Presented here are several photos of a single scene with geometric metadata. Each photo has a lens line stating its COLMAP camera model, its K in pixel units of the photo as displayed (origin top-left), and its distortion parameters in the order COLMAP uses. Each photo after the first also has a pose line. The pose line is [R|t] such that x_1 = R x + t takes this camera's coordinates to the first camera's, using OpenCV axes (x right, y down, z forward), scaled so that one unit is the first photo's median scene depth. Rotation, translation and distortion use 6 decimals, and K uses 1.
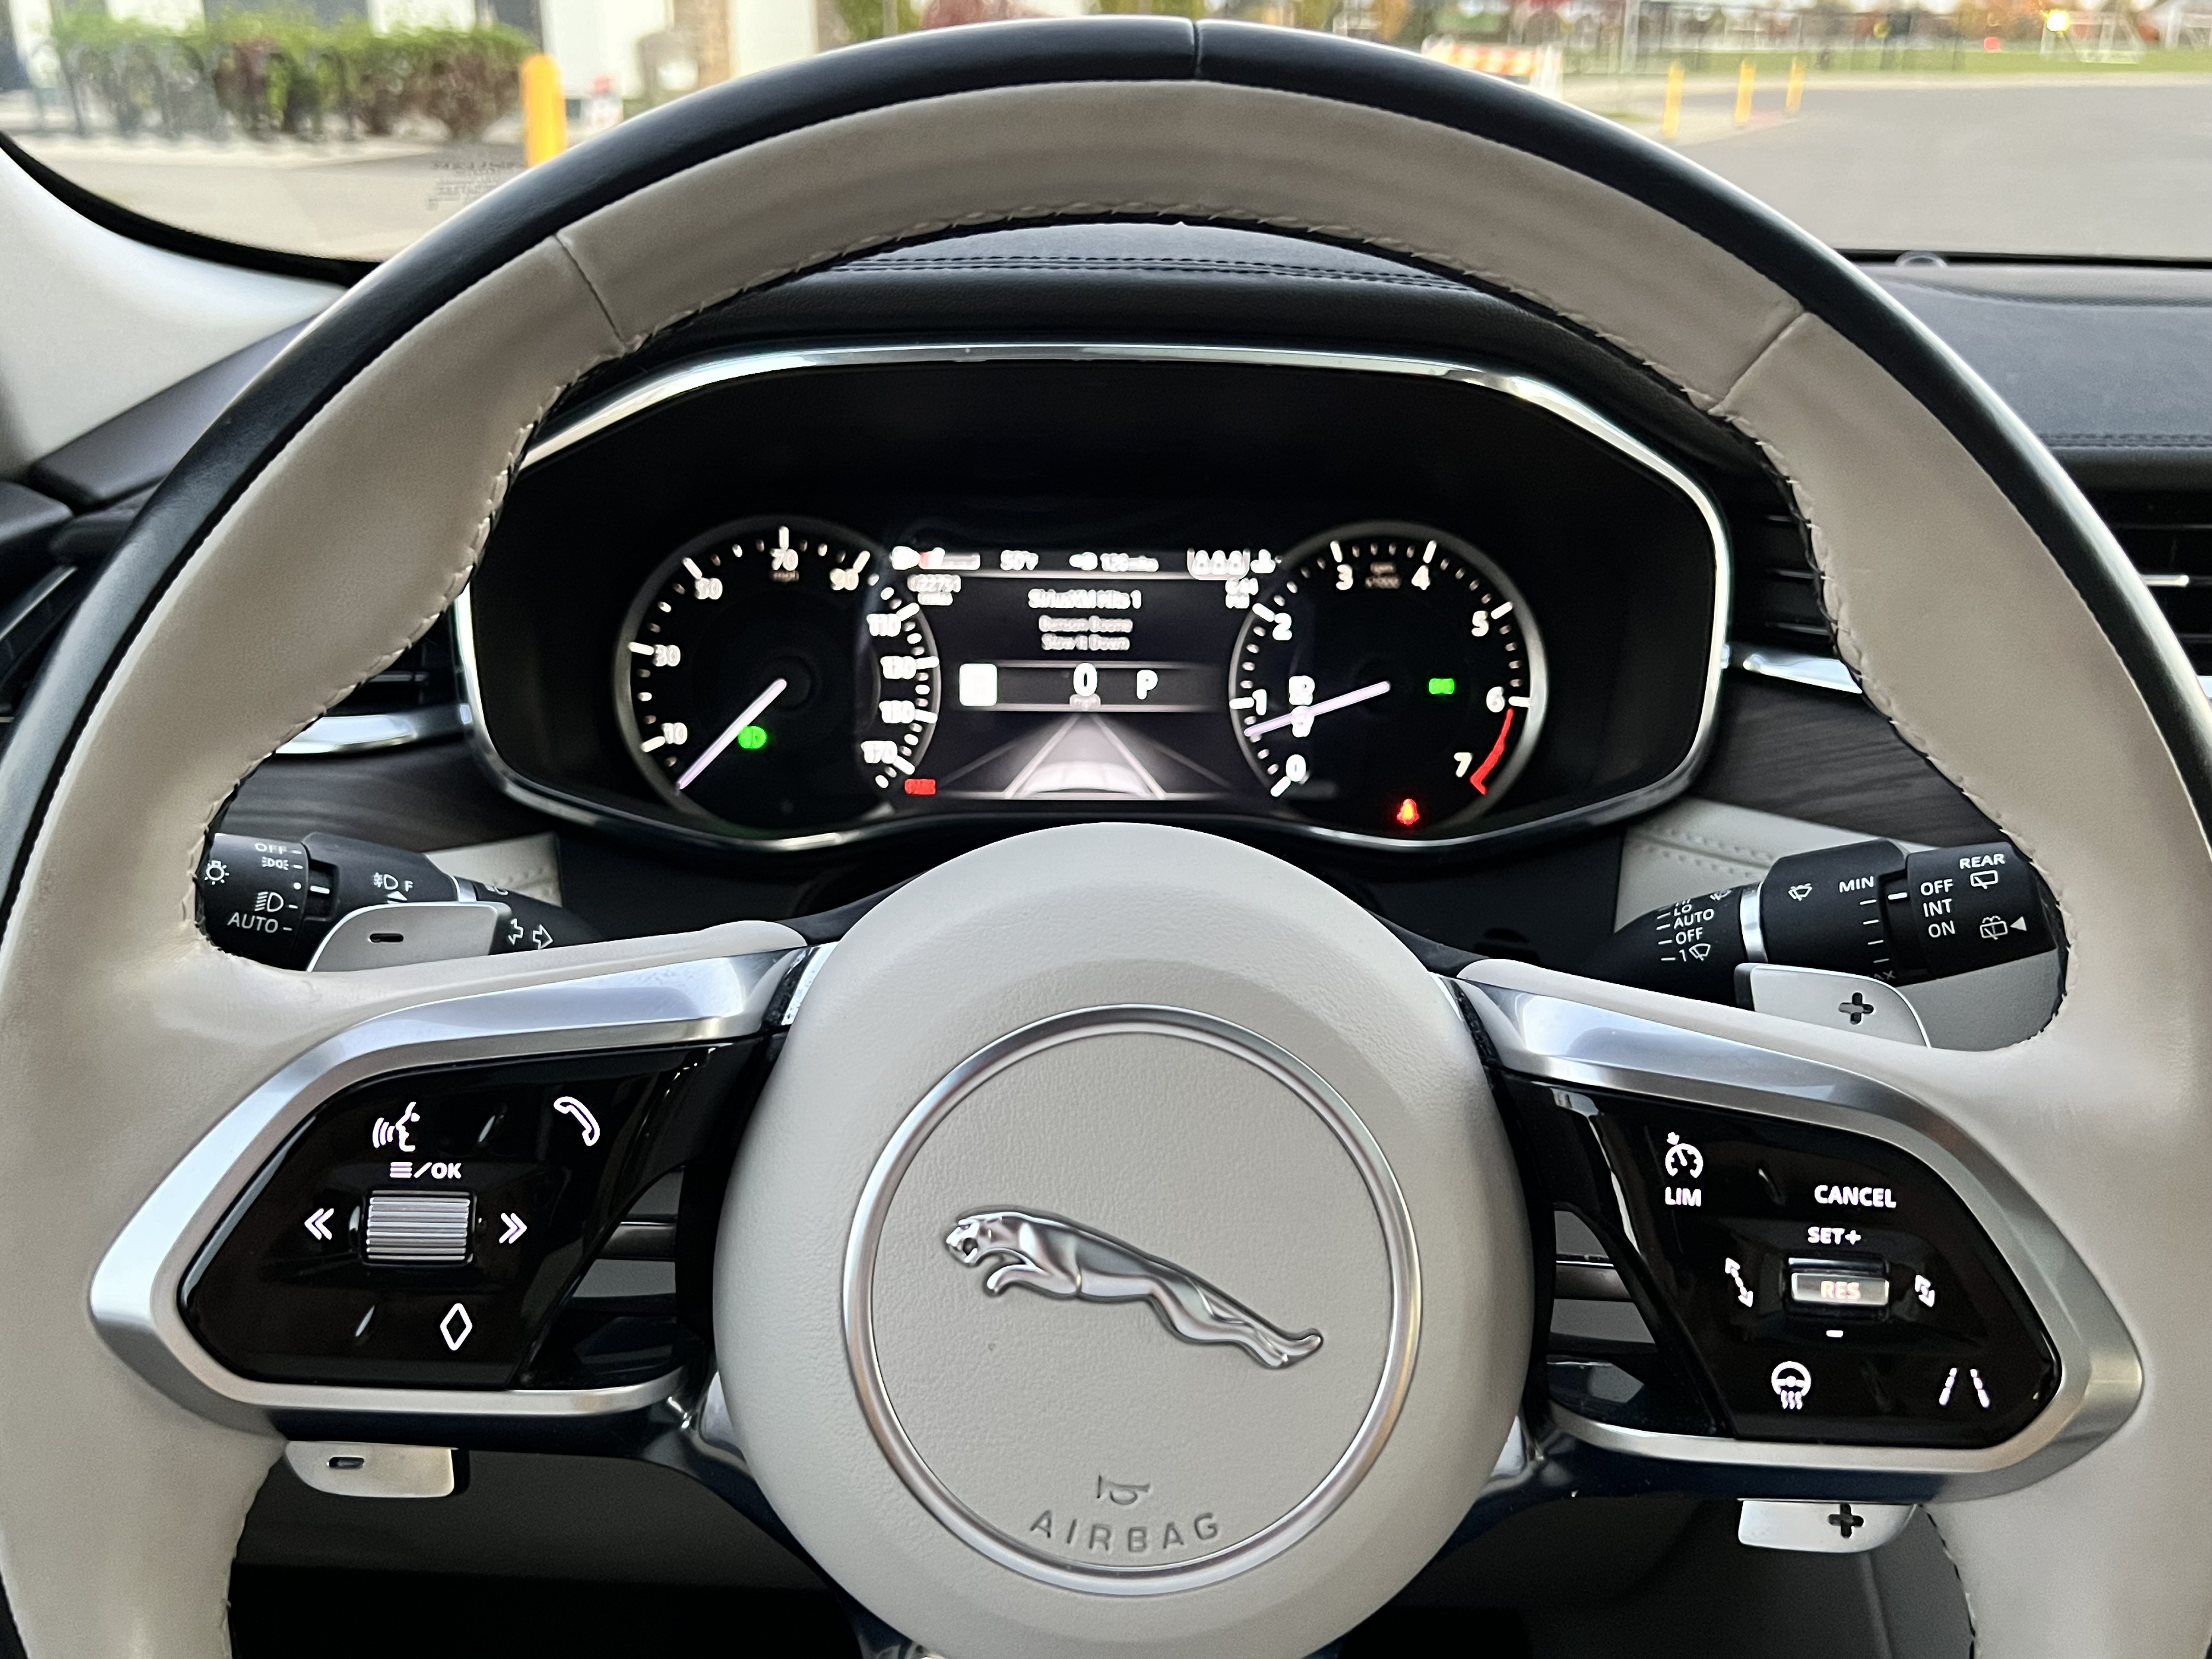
lens RADIAL K [[2021.4, 0, 1106.0], [0, 2021.4, 829.5], [0, 0, 1]] dist [0.057056, -0.158661]
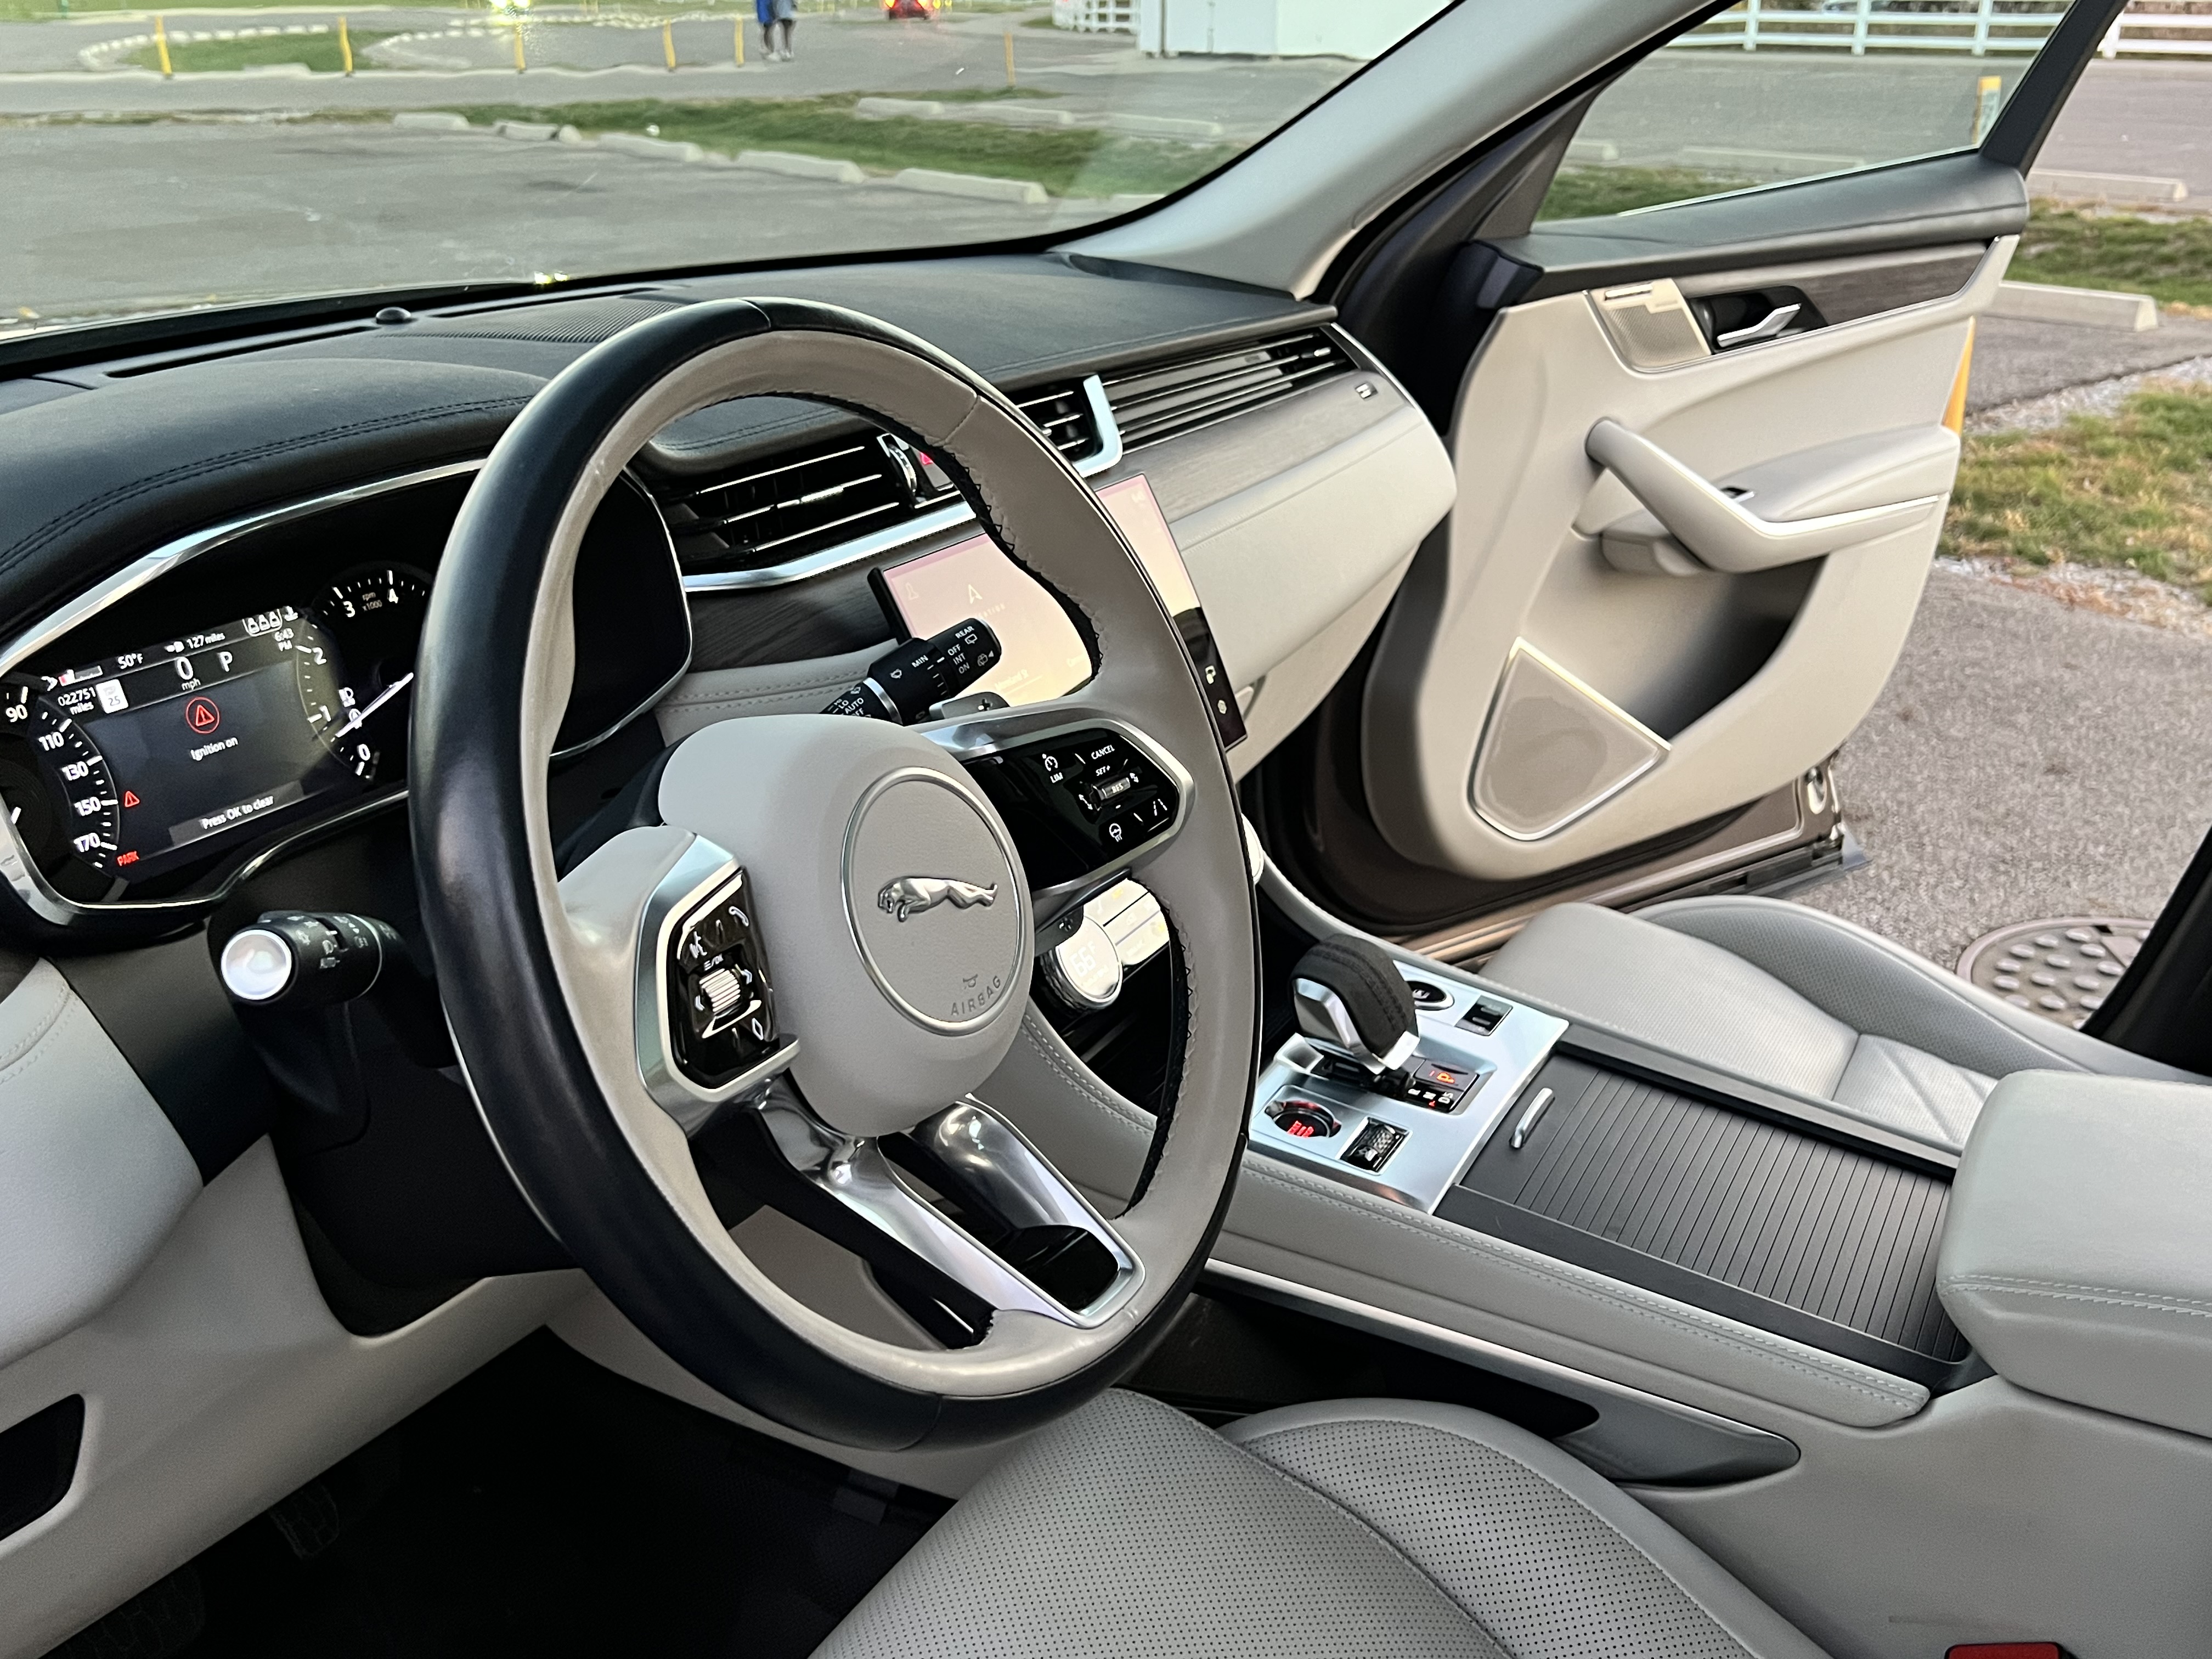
lens RADIAL K [[2021.4, 0, 1106.0], [0, 2021.4, 829.5], [0, 0, 1]] dist [0.057056, -0.158661]
pose [[0.518737, -0.329126, 0.789043, -0.748433], [0.303821, 0.933651, 0.189705, -0.090494], [-0.799128, 0.141321, 0.584315, -0.189219]]
